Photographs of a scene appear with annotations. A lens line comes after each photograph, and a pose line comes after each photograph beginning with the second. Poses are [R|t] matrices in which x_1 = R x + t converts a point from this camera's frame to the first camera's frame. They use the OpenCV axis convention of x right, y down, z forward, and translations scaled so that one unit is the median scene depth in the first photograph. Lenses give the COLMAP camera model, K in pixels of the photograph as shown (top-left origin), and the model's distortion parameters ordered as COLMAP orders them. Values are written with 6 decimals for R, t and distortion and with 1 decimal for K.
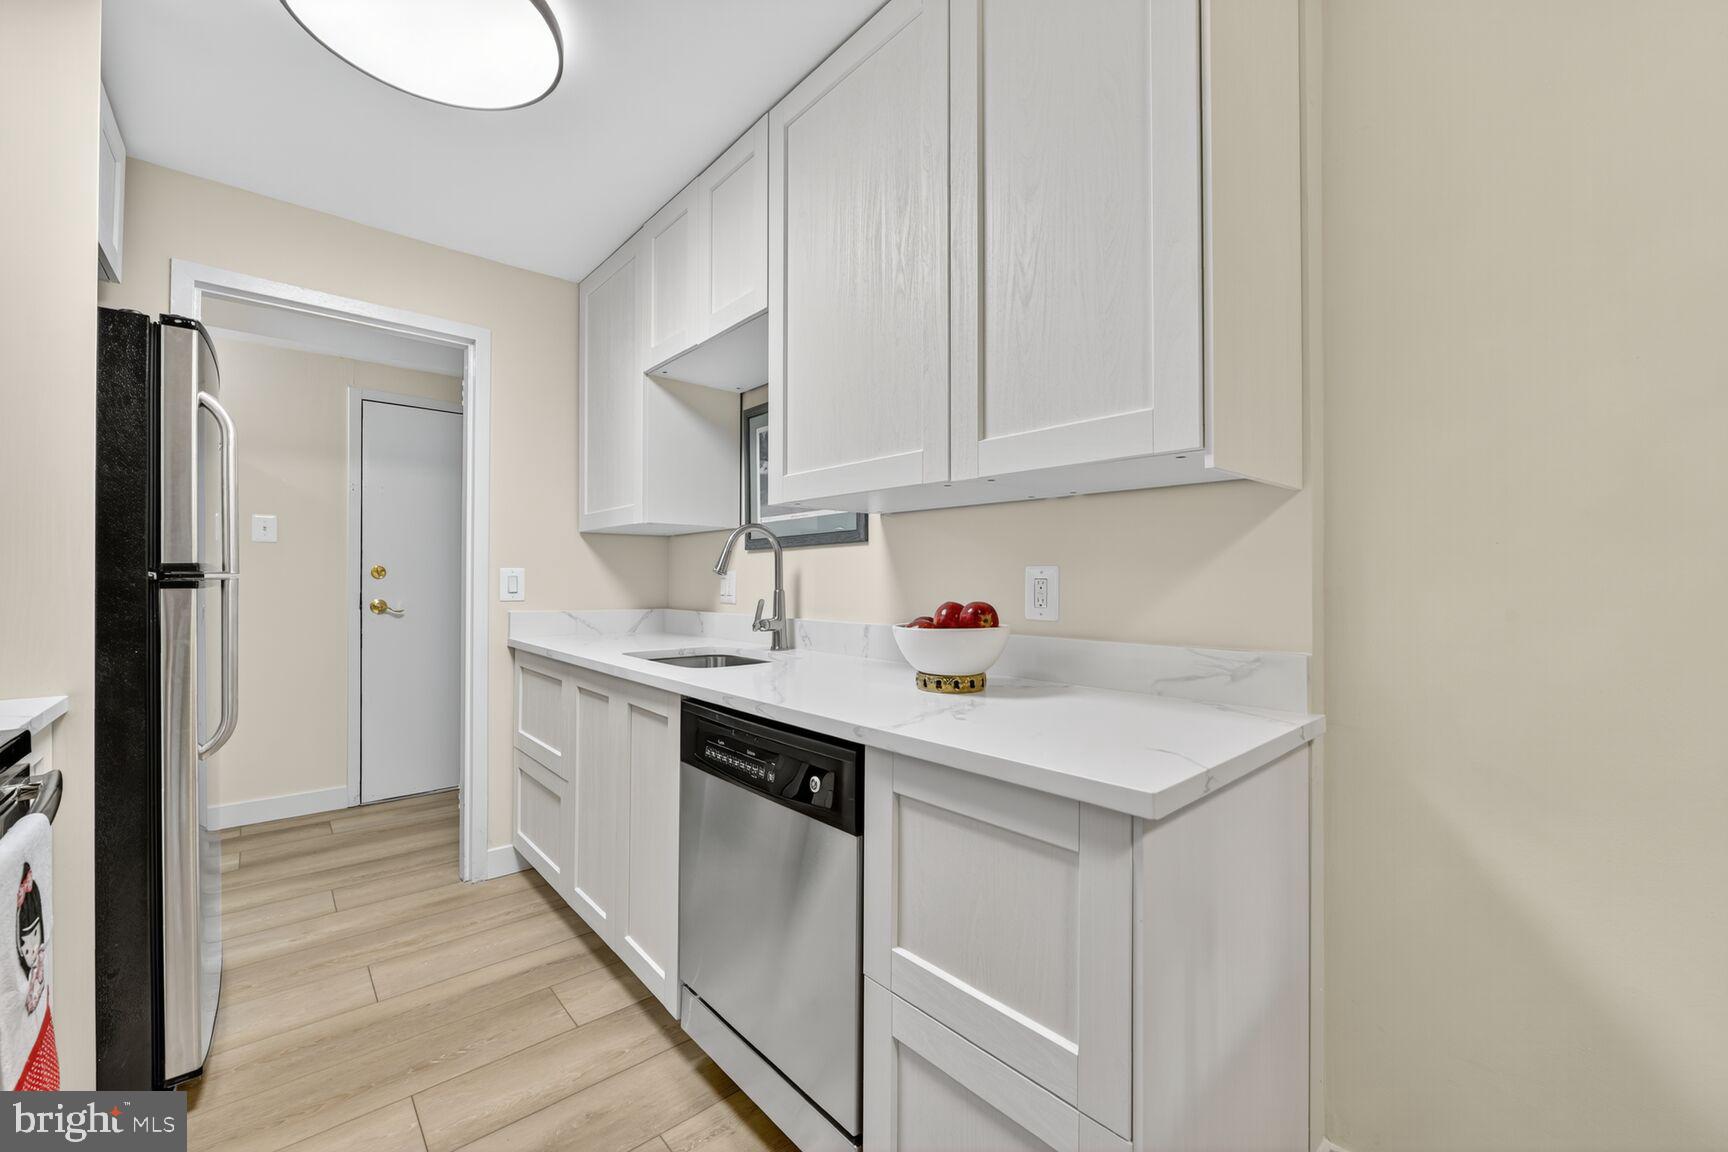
lens RADIAL K [[690.3, 0, 864.8], [0, 690.3, 571.9], [0, 0, 1]] dist [-0.009981, 0.000879]
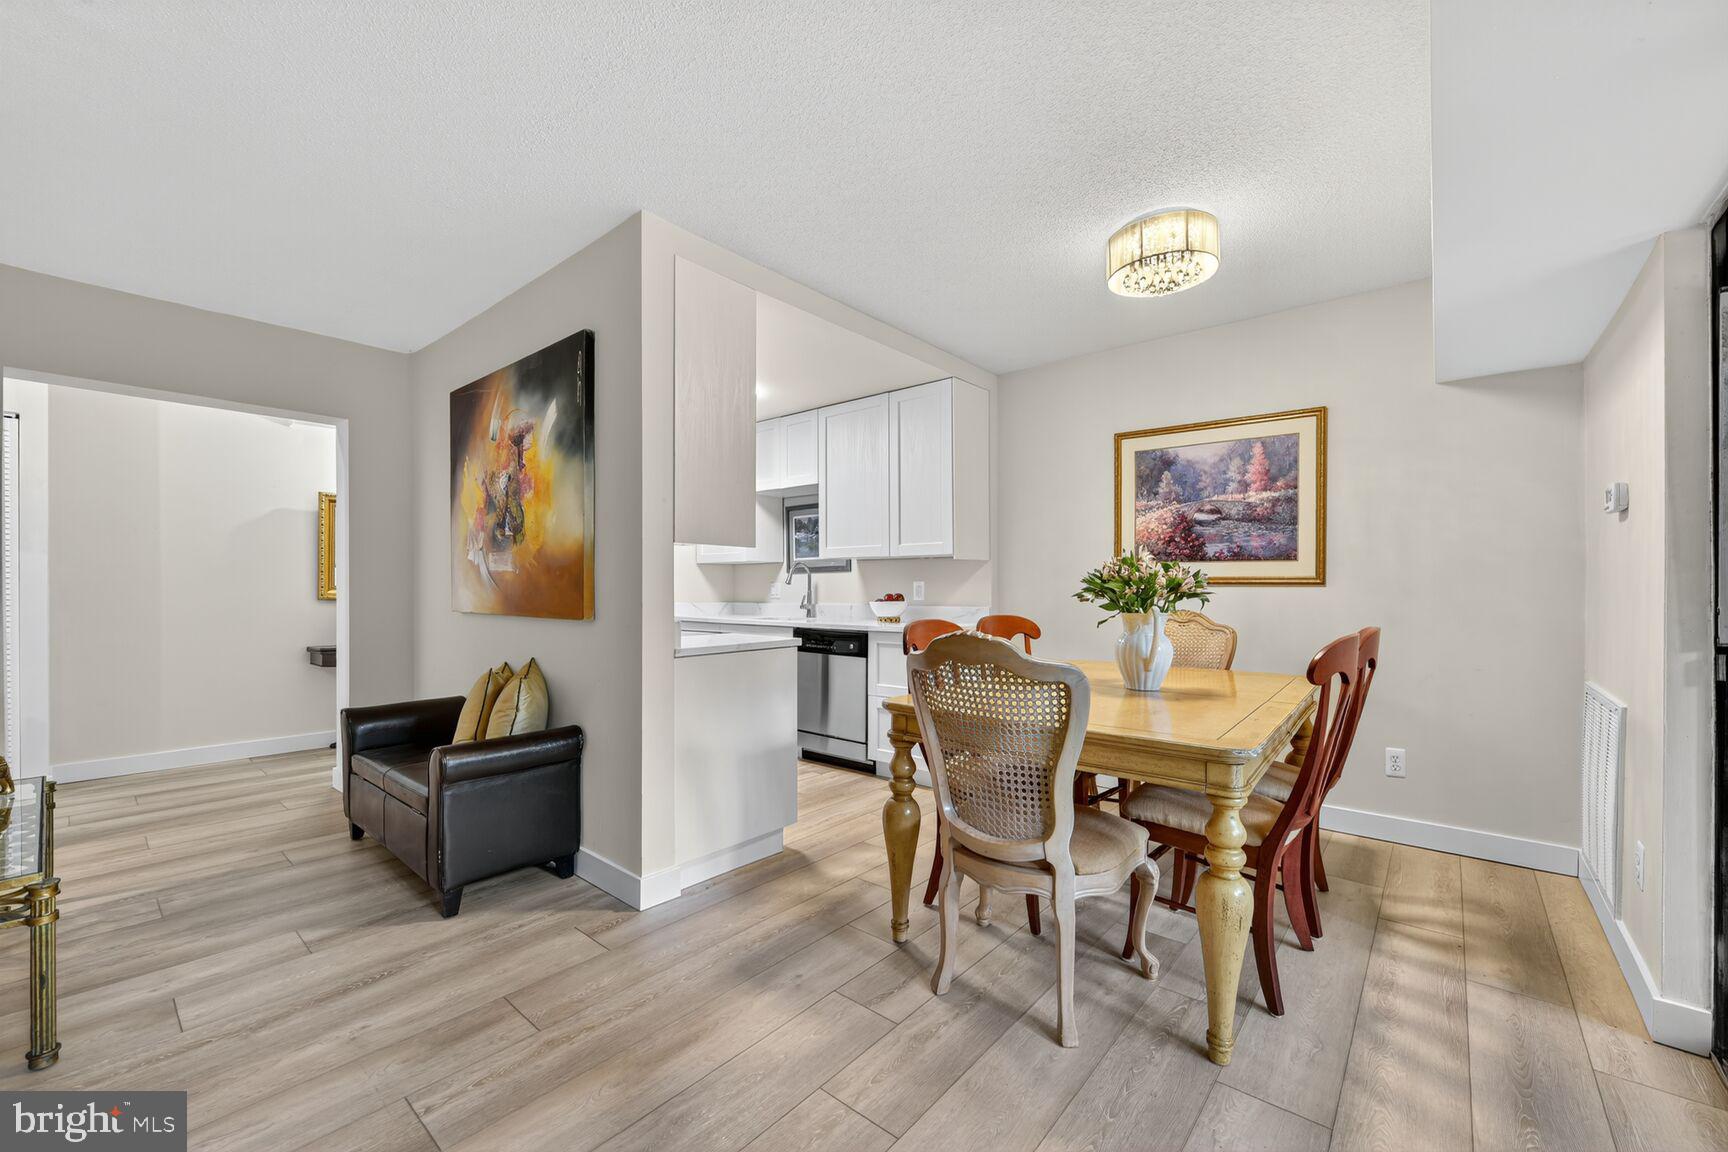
lens RADIAL K [[690.3, 0, 859.6], [0, 690.3, 595.7], [0, 0, 1]] dist [-0.009981, 0.000879]
pose [[0.990528, -0.005325, 0.137211, -0.279290], [0.002266, 0.999746, 0.022436, -0.009360], [-0.137296, -0.021912, 0.990288, -1.324274]]
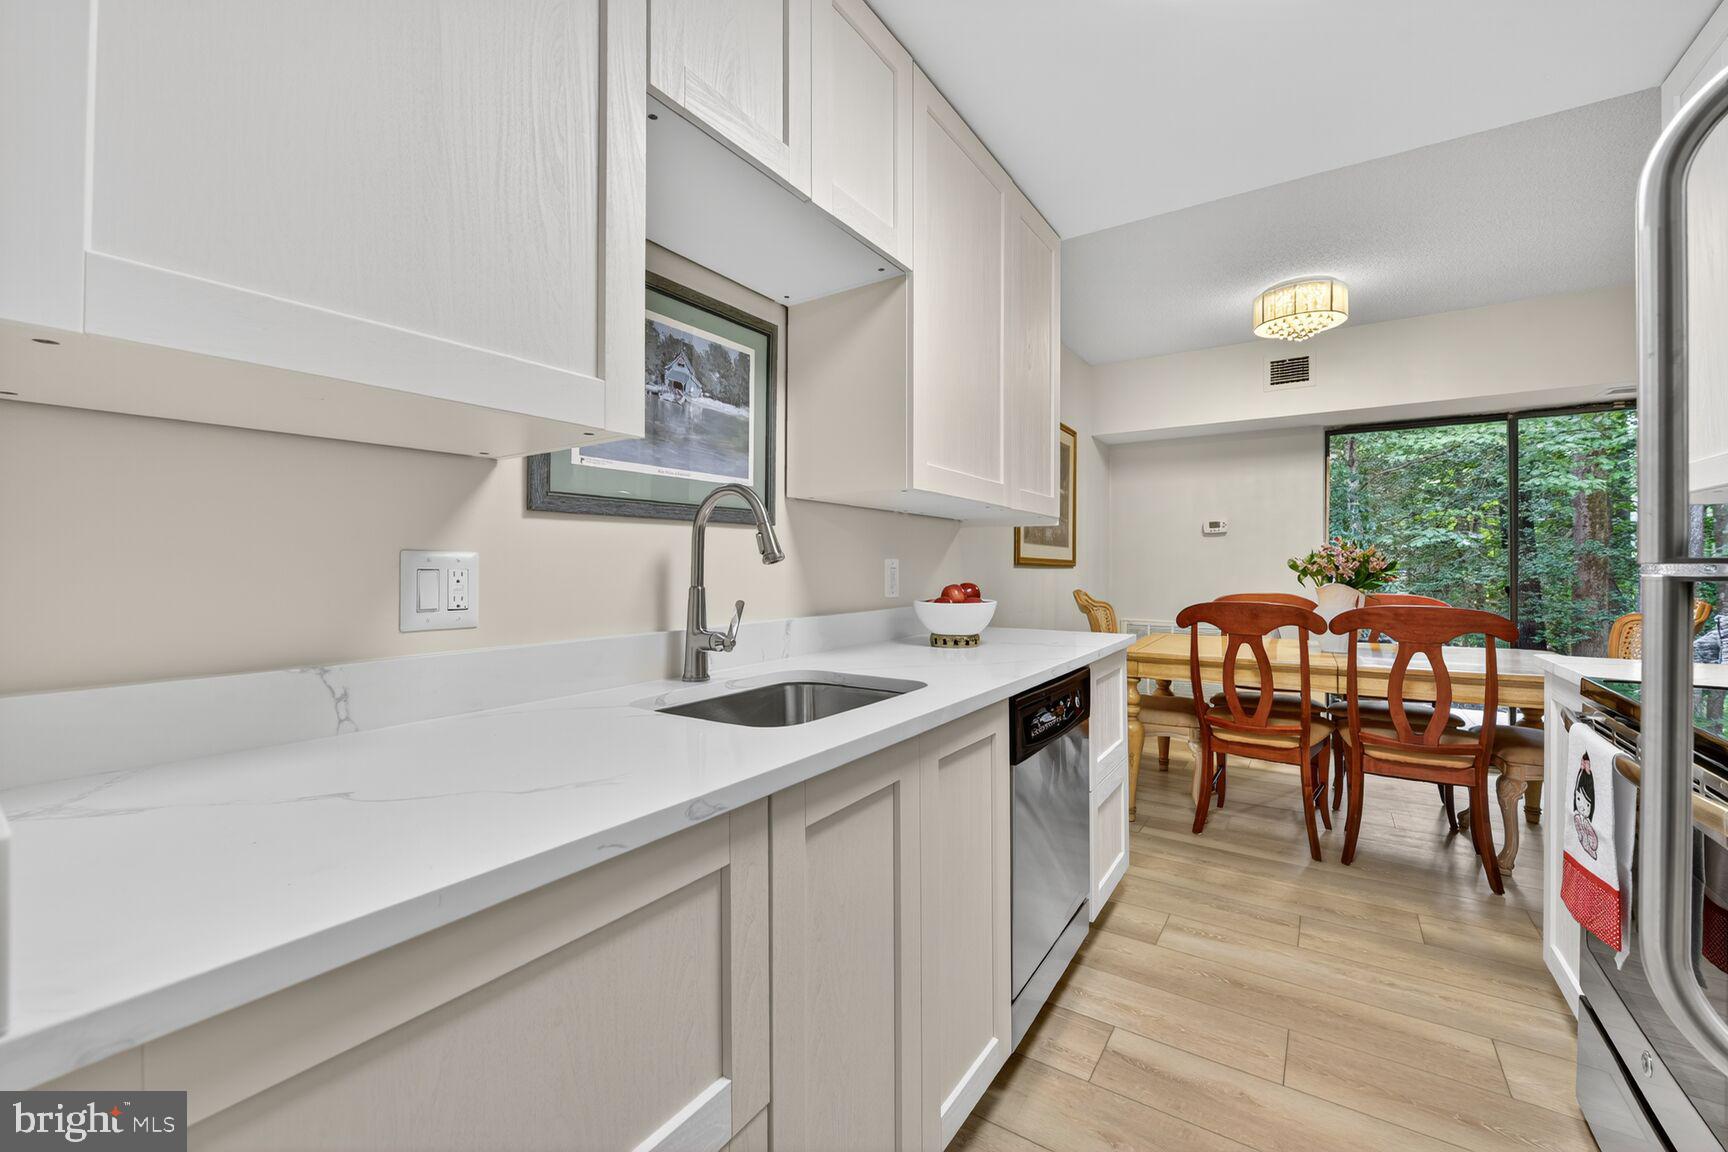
lens RADIAL K [[690.3, 0, 855.3], [0, 690.3, 558.6], [0, 0, 1]] dist [-0.009981, 0.000879]
pose [[-0.249037, 0.009061, 0.968452, -0.805726], [-0.008811, 0.999894, -0.011621, 0.005961], [-0.968454, -0.011427, -0.248931, 1.041607]]
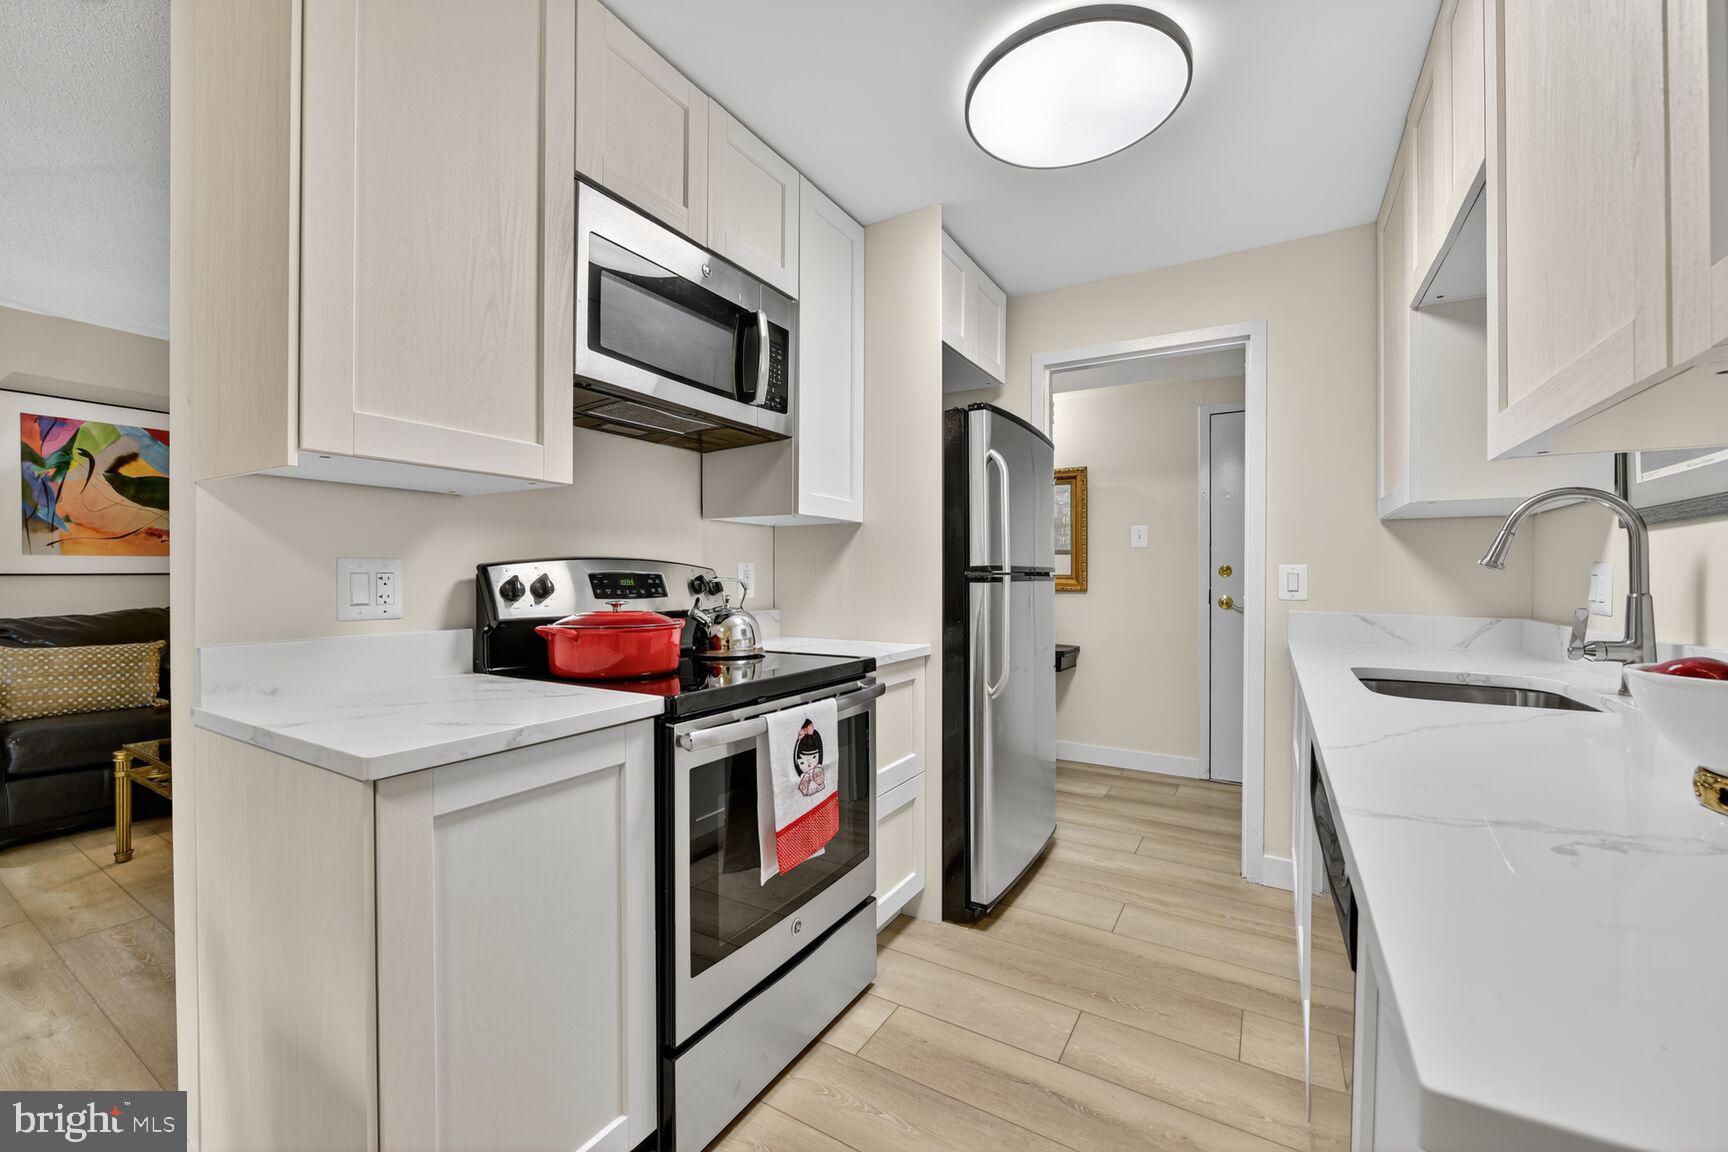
lens RADIAL K [[690.3, 0, 854.6], [0, 690.3, 576.7], [0, 0, 1]] dist [-0.009981, 0.000879]
pose [[0.287834, -0.000463, -0.957680, 0.248375], [0.008559, 0.999961, 0.002089, 0.004193], [0.957642, -0.008799, 0.287826, 0.193271]]
